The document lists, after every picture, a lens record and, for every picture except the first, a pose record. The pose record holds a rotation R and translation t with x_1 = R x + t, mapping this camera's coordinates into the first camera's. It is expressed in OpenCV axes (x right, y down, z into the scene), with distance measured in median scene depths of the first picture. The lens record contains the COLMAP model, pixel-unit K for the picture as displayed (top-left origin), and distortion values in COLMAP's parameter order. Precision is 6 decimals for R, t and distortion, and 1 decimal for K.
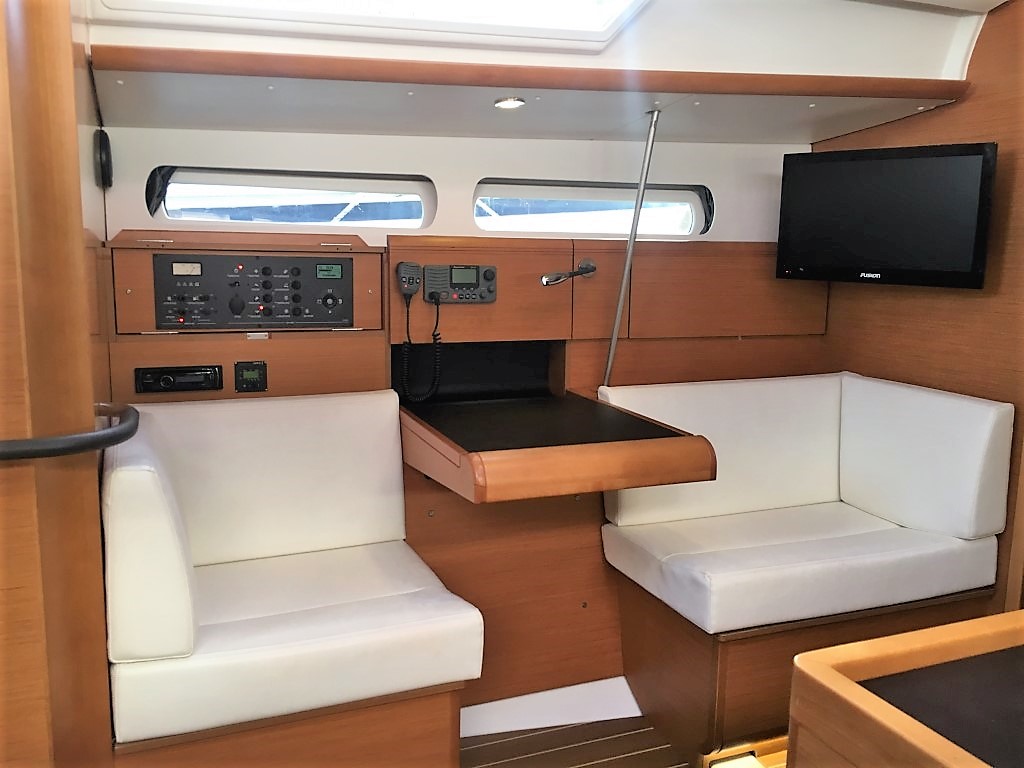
lens RADIAL K [[856.5, 0, 512.0], [0, 856.5, 383.8], [0, 0, 1]] dist [0.024088, -0.016853]
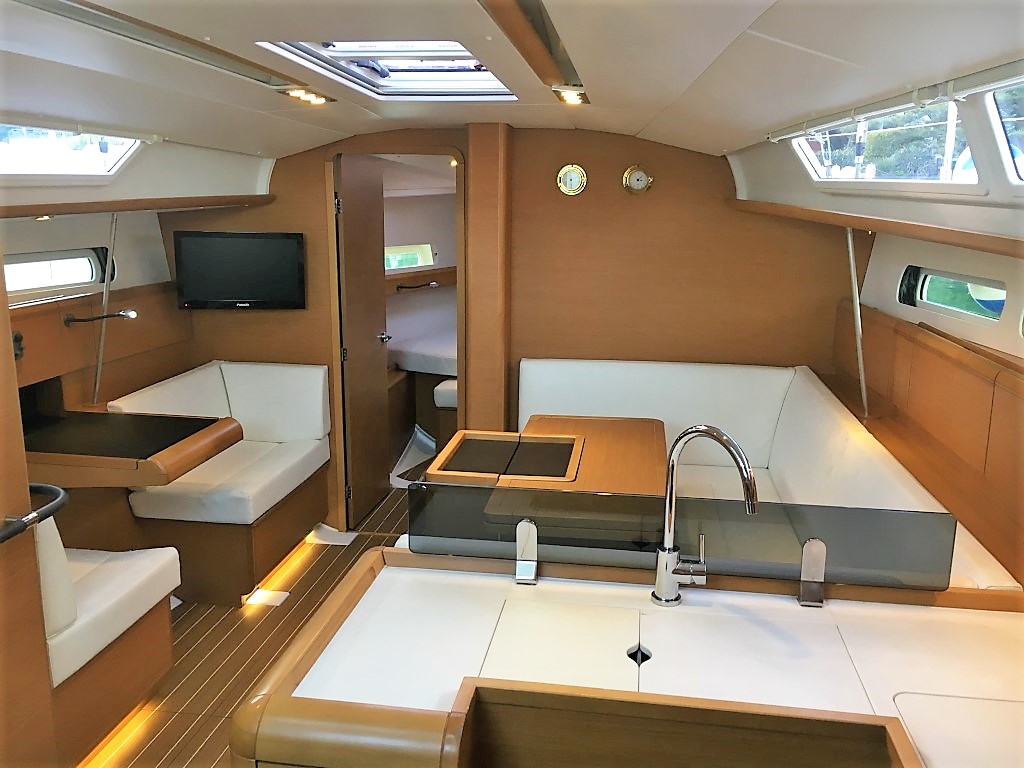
lens RADIAL K [[856.5, 0, 512.4], [0, 856.5, 381.6], [0, 0, 1]] dist [0.024088, -0.016853]
pose [[0.514429, -0.193786, 0.835350, -0.778257], [0.133175, 0.980367, 0.145415, -0.157692], [-0.847129, 0.036442, 0.530136, -0.359837]]
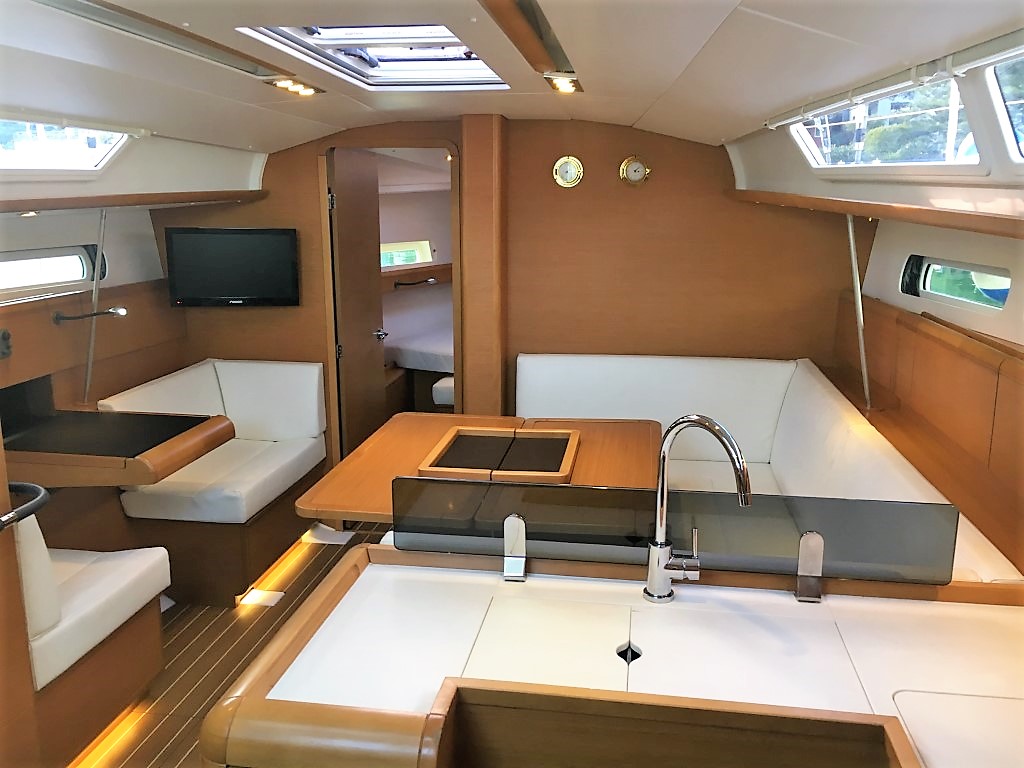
lens RADIAL K [[856.5, 0, 513.4], [0, 856.5, 384.4], [0, 0, 1]] dist [0.024088, -0.016853]
pose [[0.517751, -0.201053, 0.831572, -0.749973], [0.142300, 0.978693, 0.148025, -0.143584], [-0.843614, 0.041693, 0.535329, -0.361839]]
